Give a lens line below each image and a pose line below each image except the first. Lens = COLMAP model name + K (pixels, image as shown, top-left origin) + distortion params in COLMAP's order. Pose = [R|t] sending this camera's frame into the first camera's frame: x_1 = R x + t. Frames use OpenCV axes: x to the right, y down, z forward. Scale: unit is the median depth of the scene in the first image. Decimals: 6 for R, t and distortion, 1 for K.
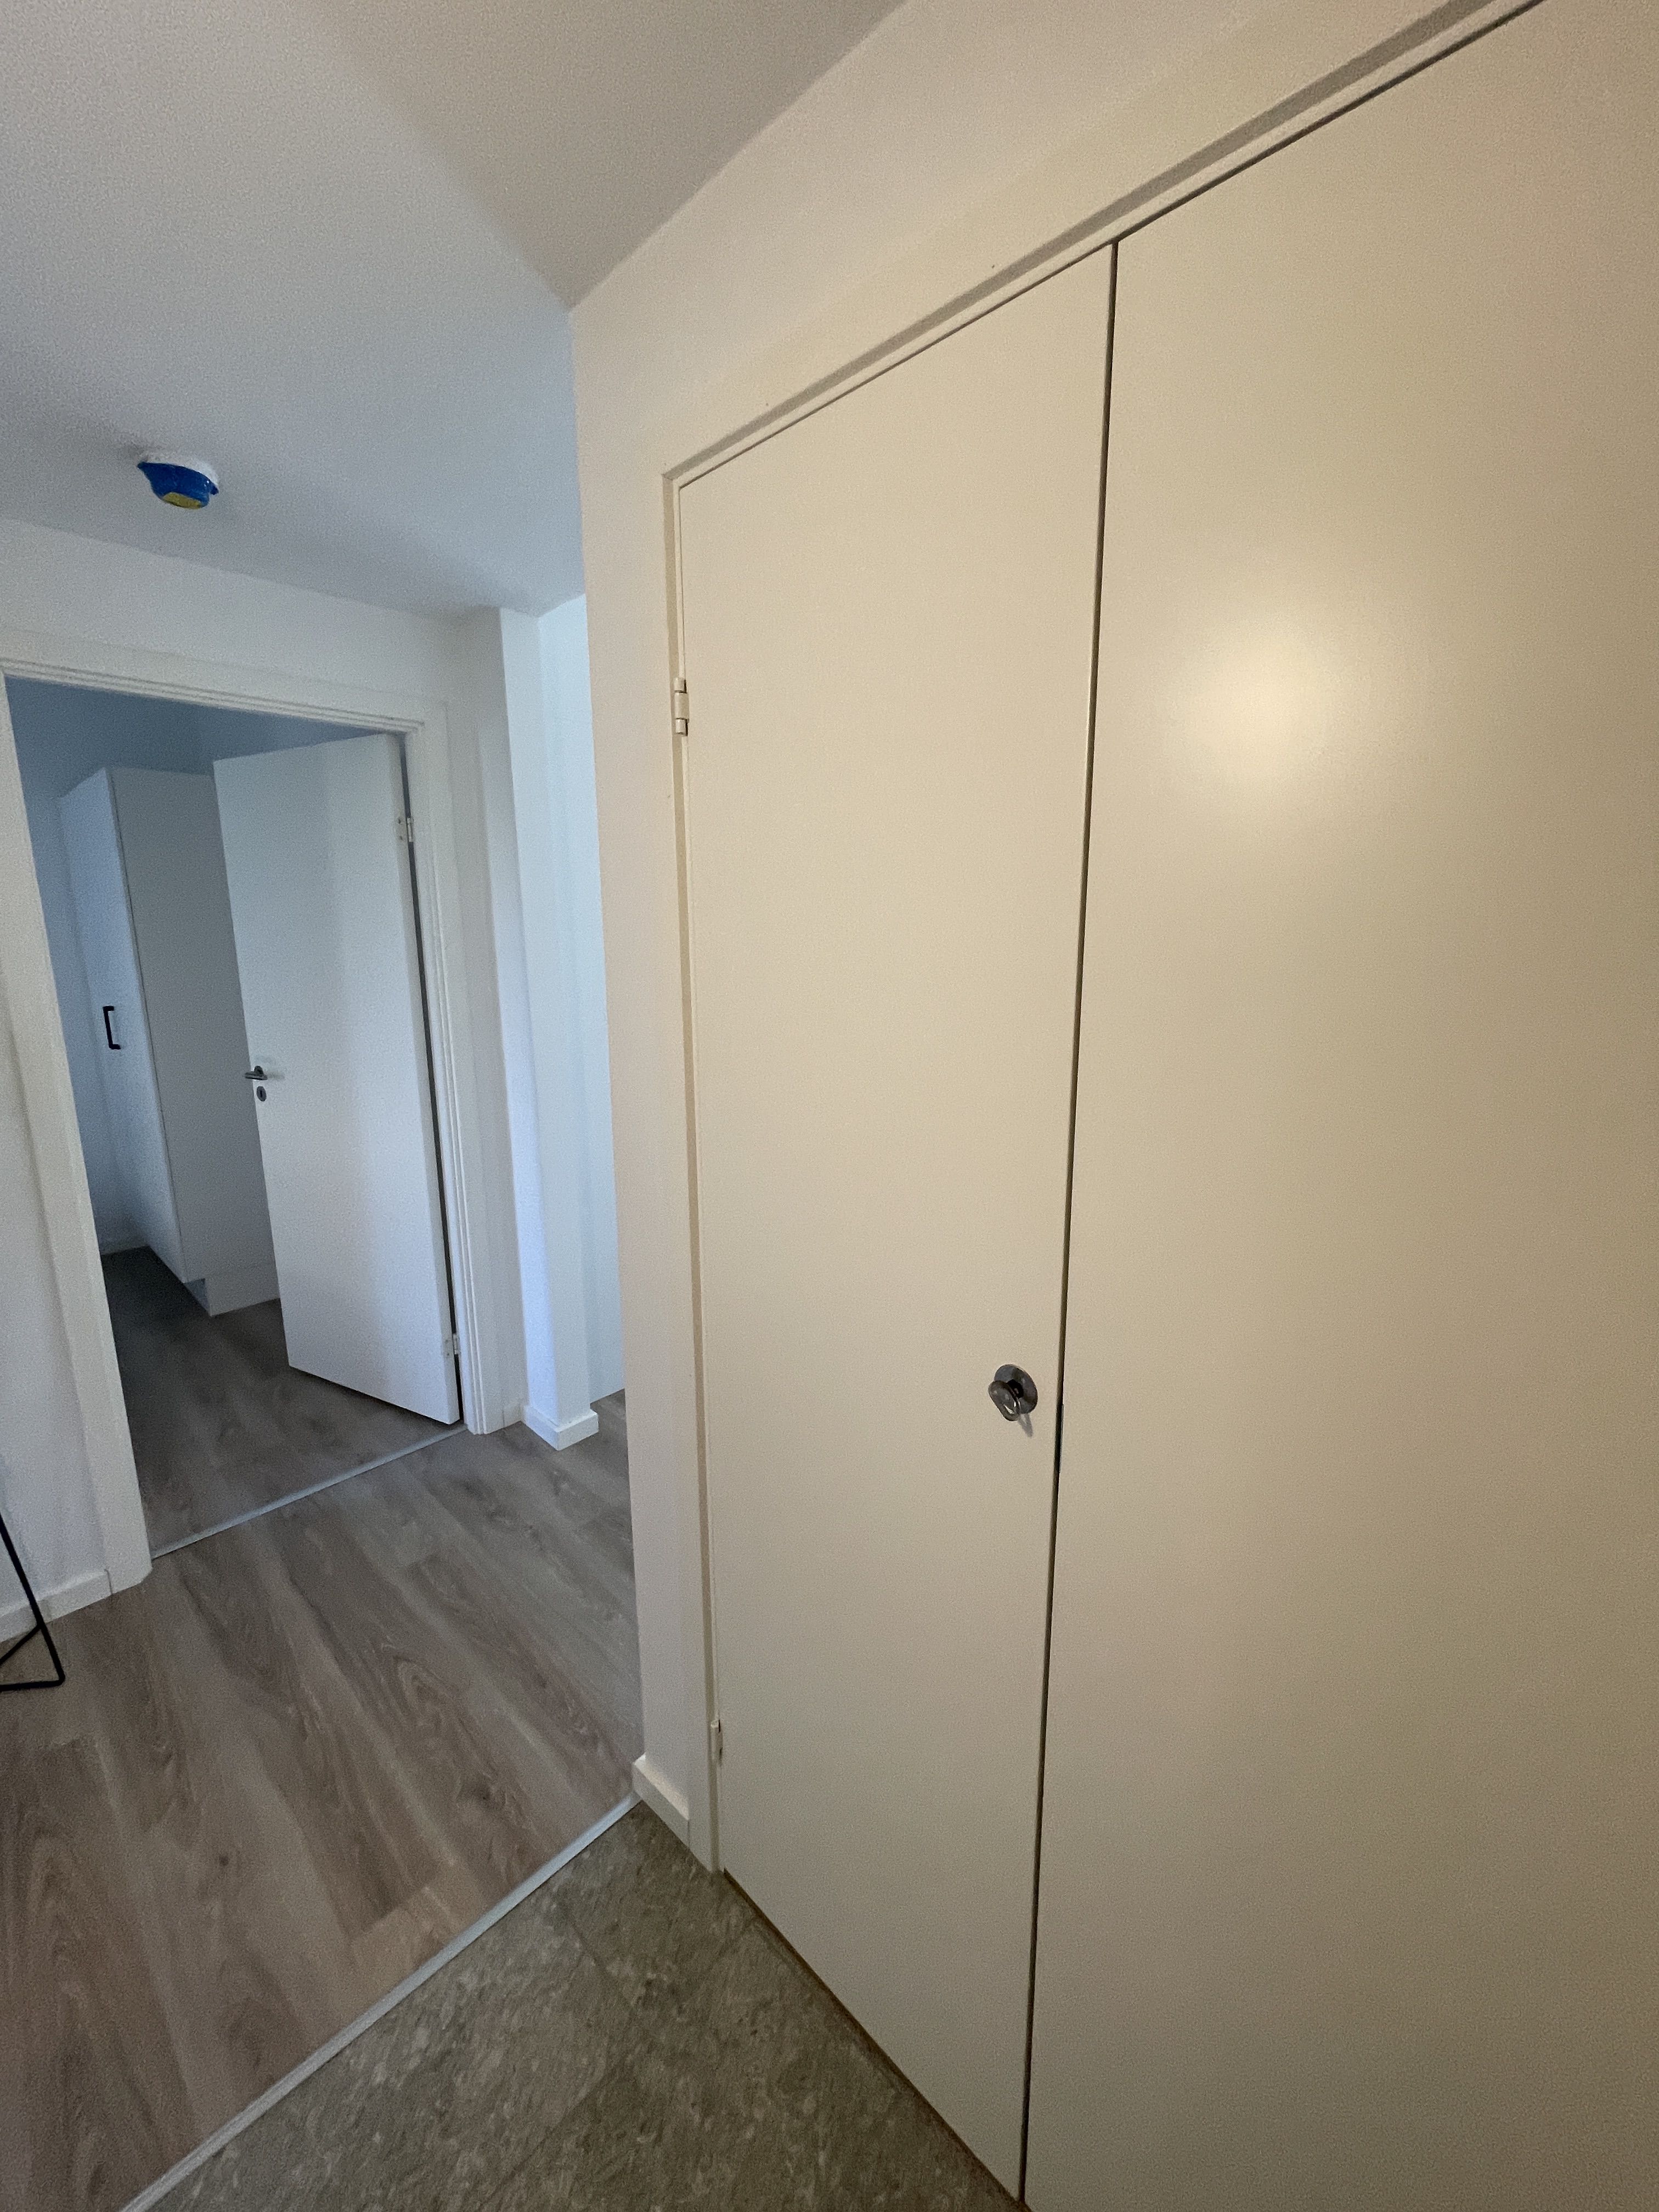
lens RADIAL K [[885.3, 0, 829.0], [0, 885.3, 1099.9], [0, 0, 1]] dist [-0.001935, -0.000291]
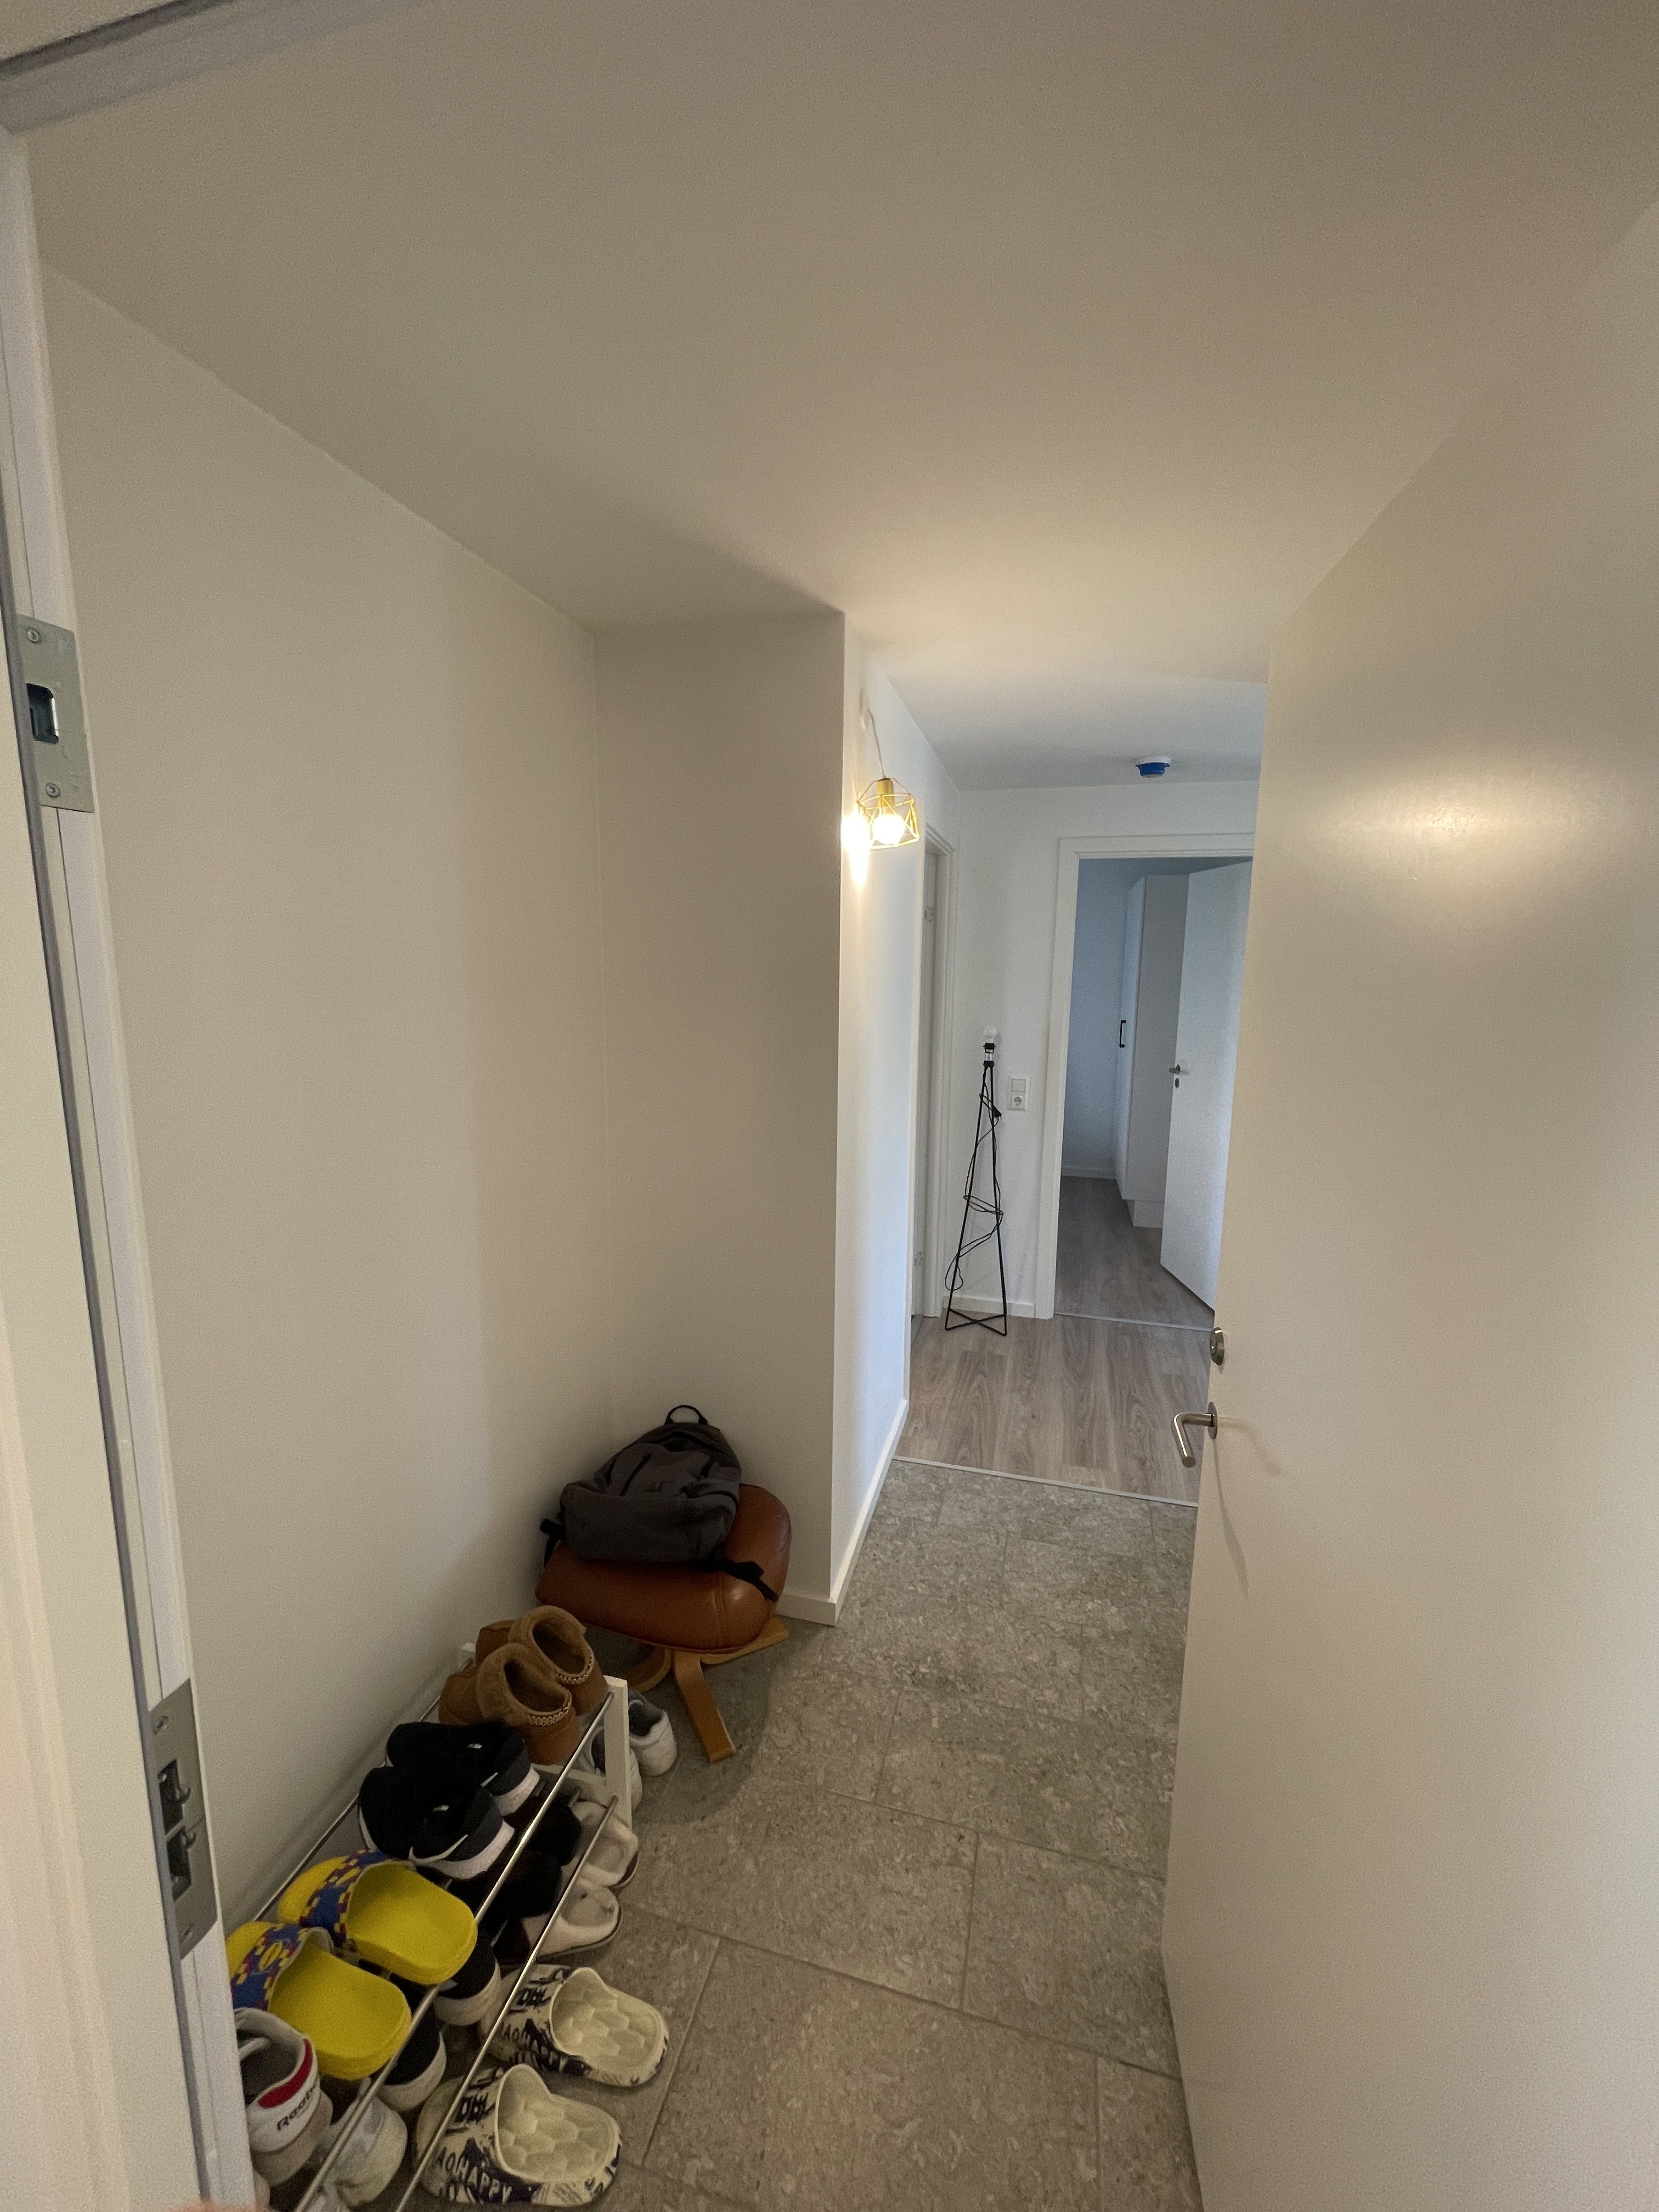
lens RADIAL K [[885.3, 0, 829.0], [0, 885.3, 1099.9], [0, 0, 1]] dist [-0.001935, -0.000291]
pose [[0.485668, 0.148953, -0.861359, 0.586645], [-0.179098, 0.981427, 0.068733, 0.036687], [0.855599, 0.120886, 0.503325, -0.433365]]
